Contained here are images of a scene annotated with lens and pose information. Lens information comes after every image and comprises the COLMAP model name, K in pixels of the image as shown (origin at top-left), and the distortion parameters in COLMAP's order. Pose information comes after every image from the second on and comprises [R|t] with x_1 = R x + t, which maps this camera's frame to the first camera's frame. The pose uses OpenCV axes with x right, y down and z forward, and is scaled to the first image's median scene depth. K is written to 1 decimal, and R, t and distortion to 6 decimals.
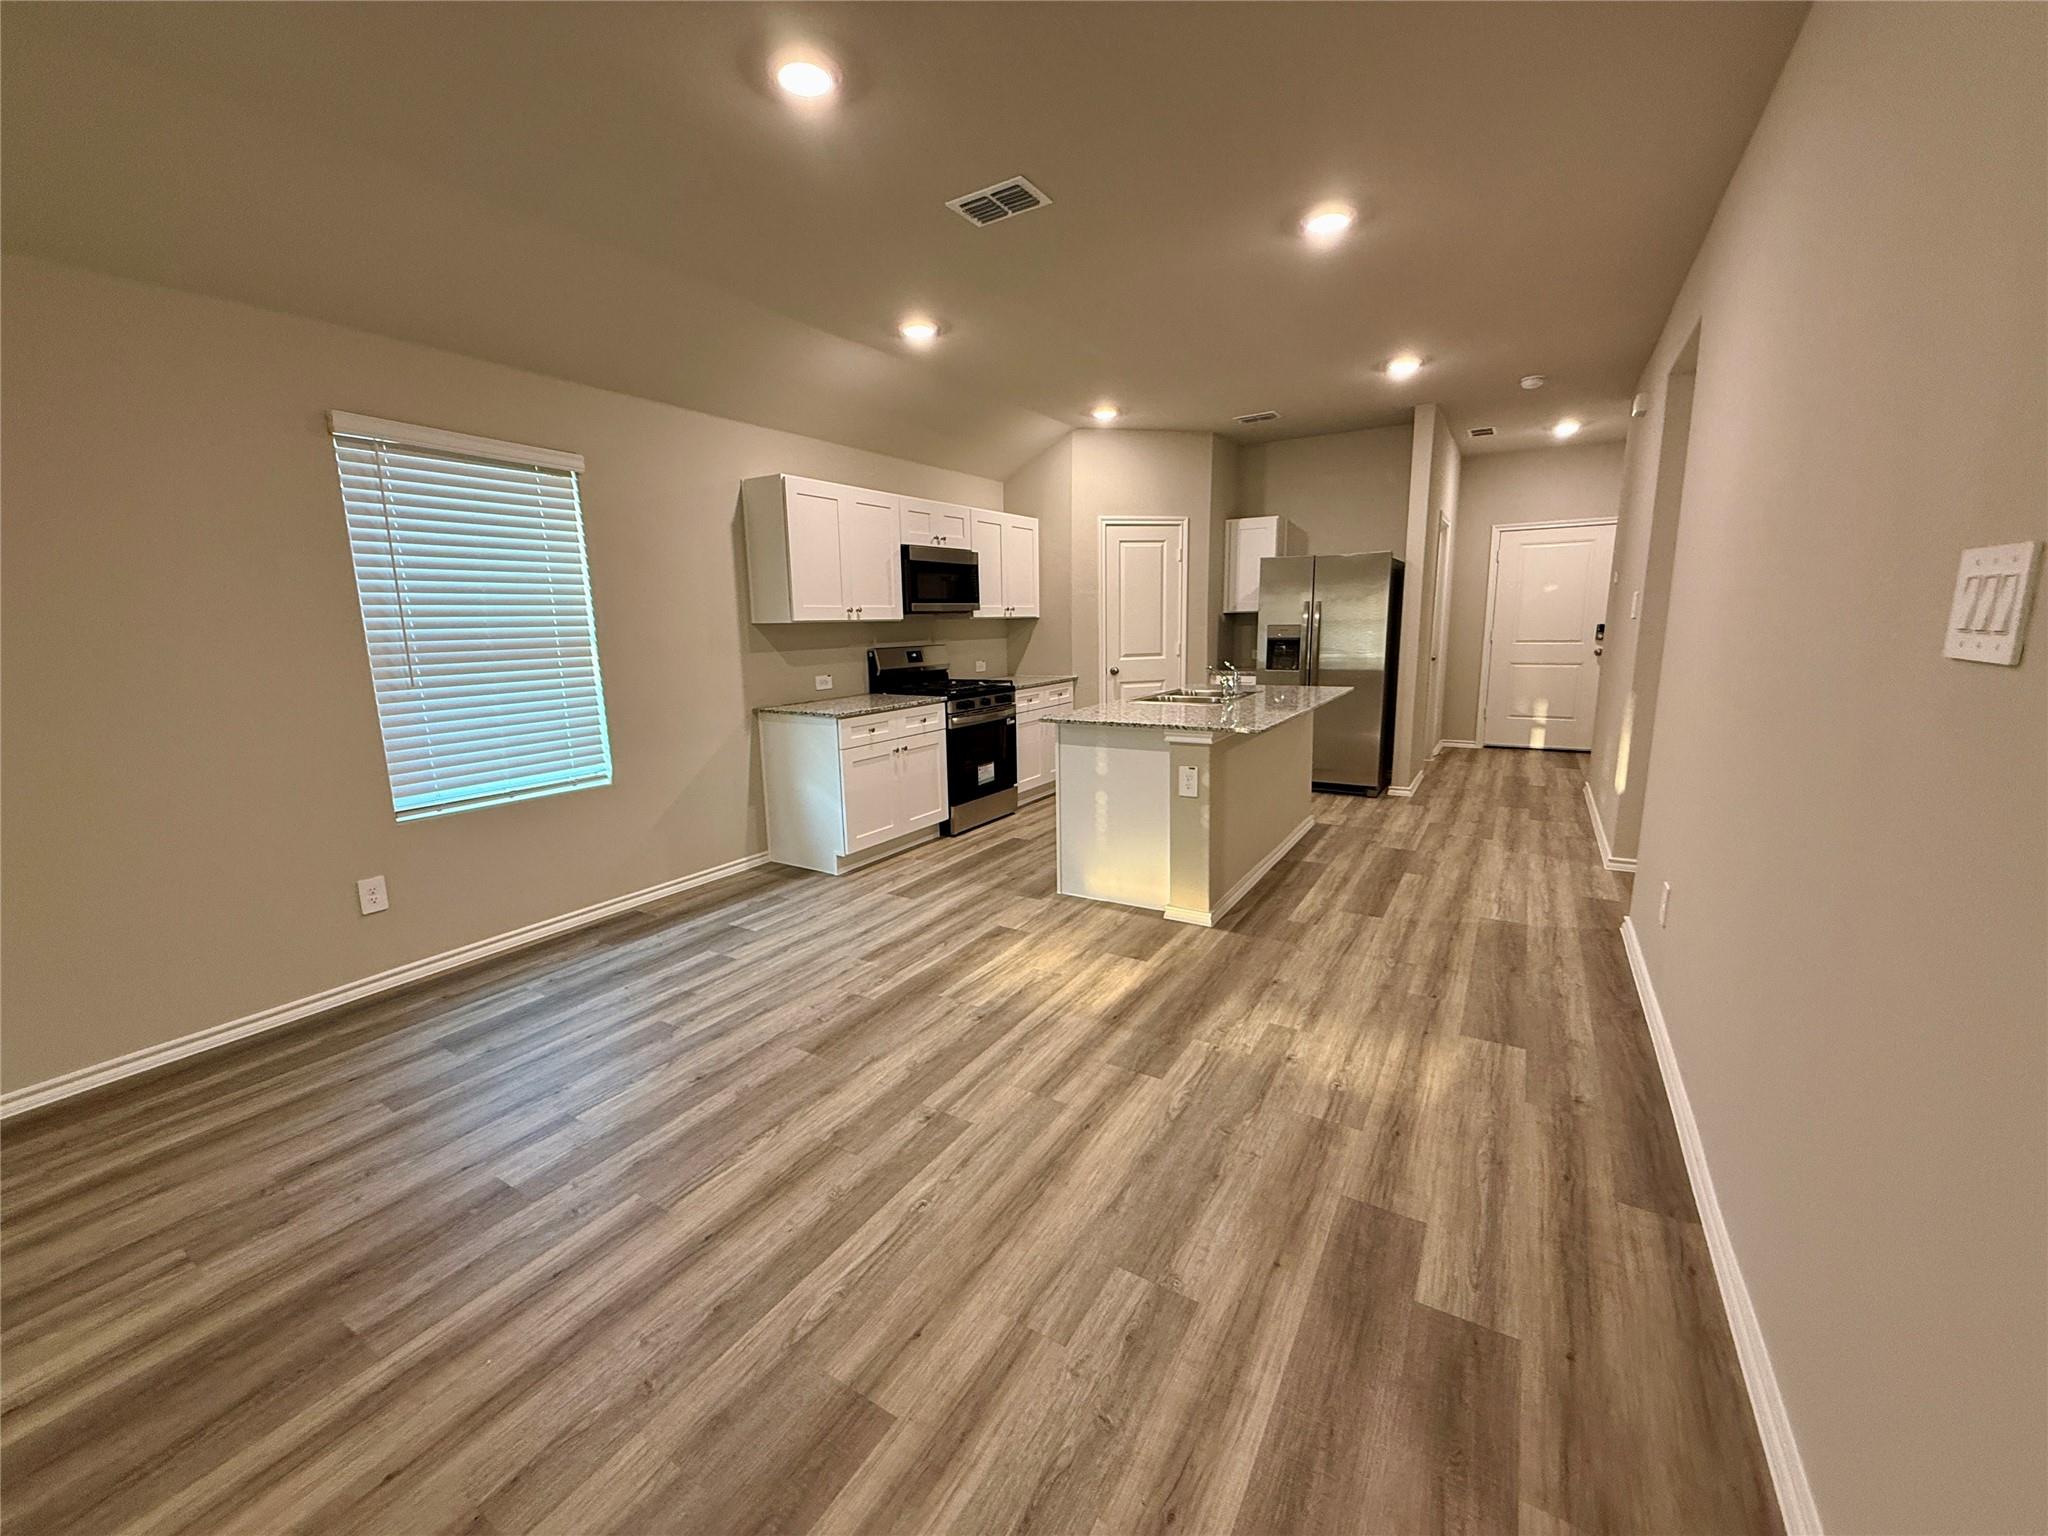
lens RADIAL K [[818.0, 0, 1012.9], [0, 818.0, 767.4], [0, 0, 1]] dist [0.001968, 0.000338]
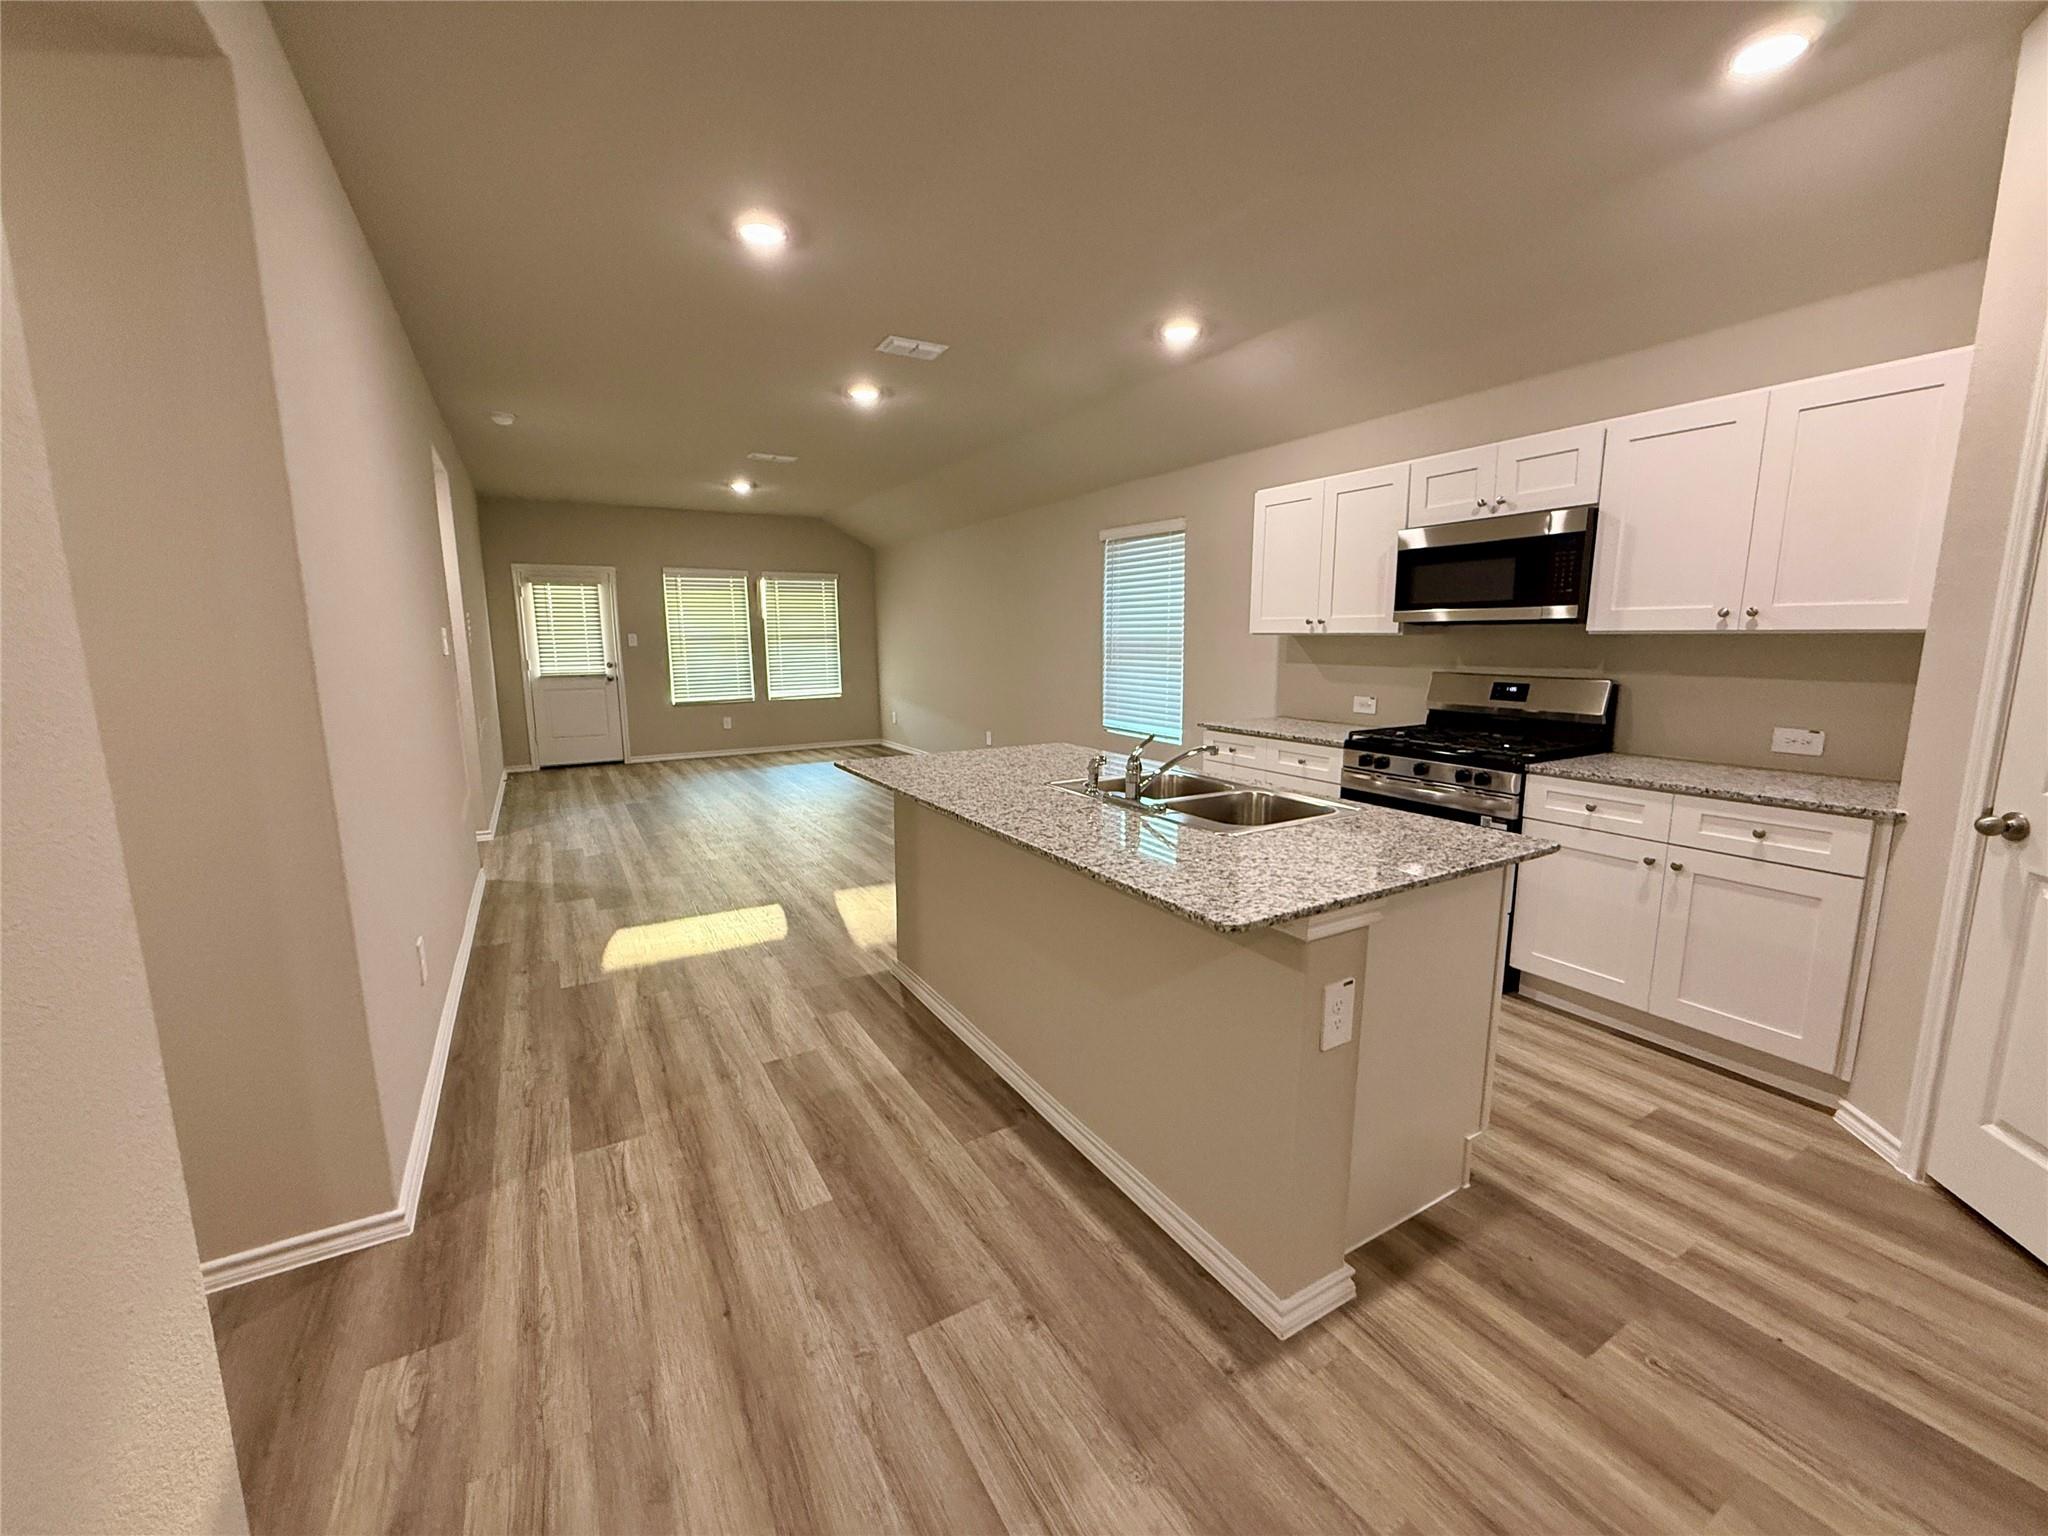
lens RADIAL K [[818.0, 0, 1017.3], [0, 818.0, 768.8], [0, 0, 1]] dist [0.001968, 0.000338]
pose [[-0.467906, 0.166627, -0.867928, 0.966743], [-0.143192, 0.954796, 0.260500, -0.296448], [0.872101, 0.246170, -0.422895, 1.493225]]
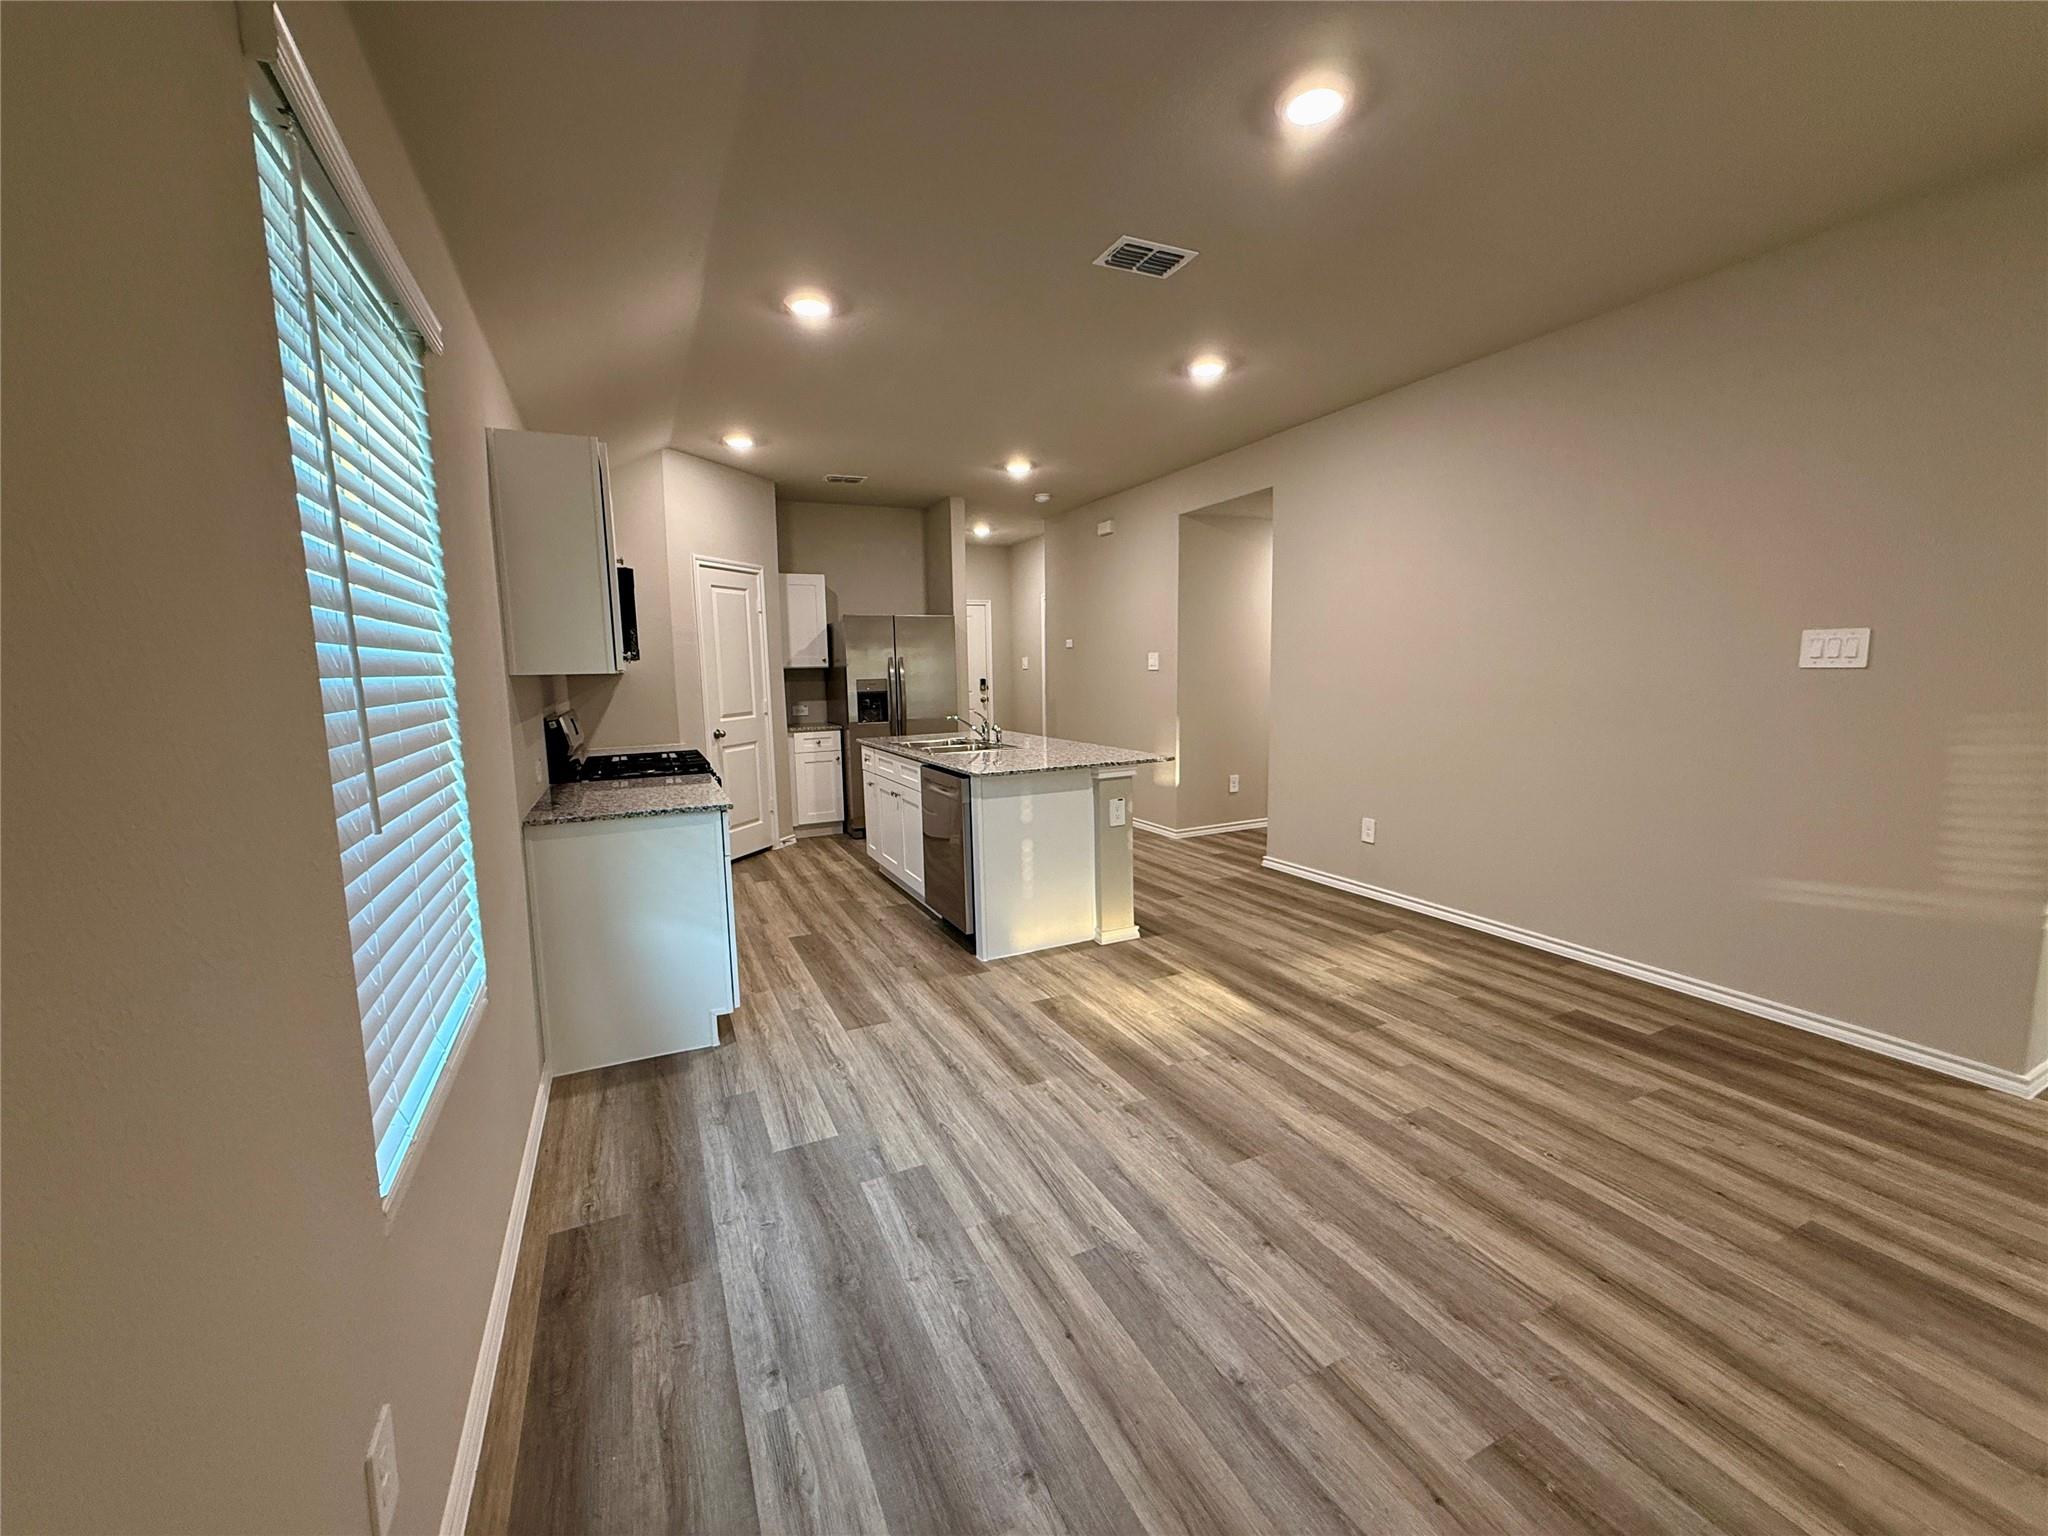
lens RADIAL K [[818.0, 0, 1021.9], [0, 818.0, 764.2], [0, 0, 1]] dist [0.001968, 0.000338]
pose [[0.536864, -0.092946, 0.838533, -0.779493], [0.160966, 0.986940, 0.006339, -0.074626], [-0.828171, 0.131572, 0.544814, 0.500994]]
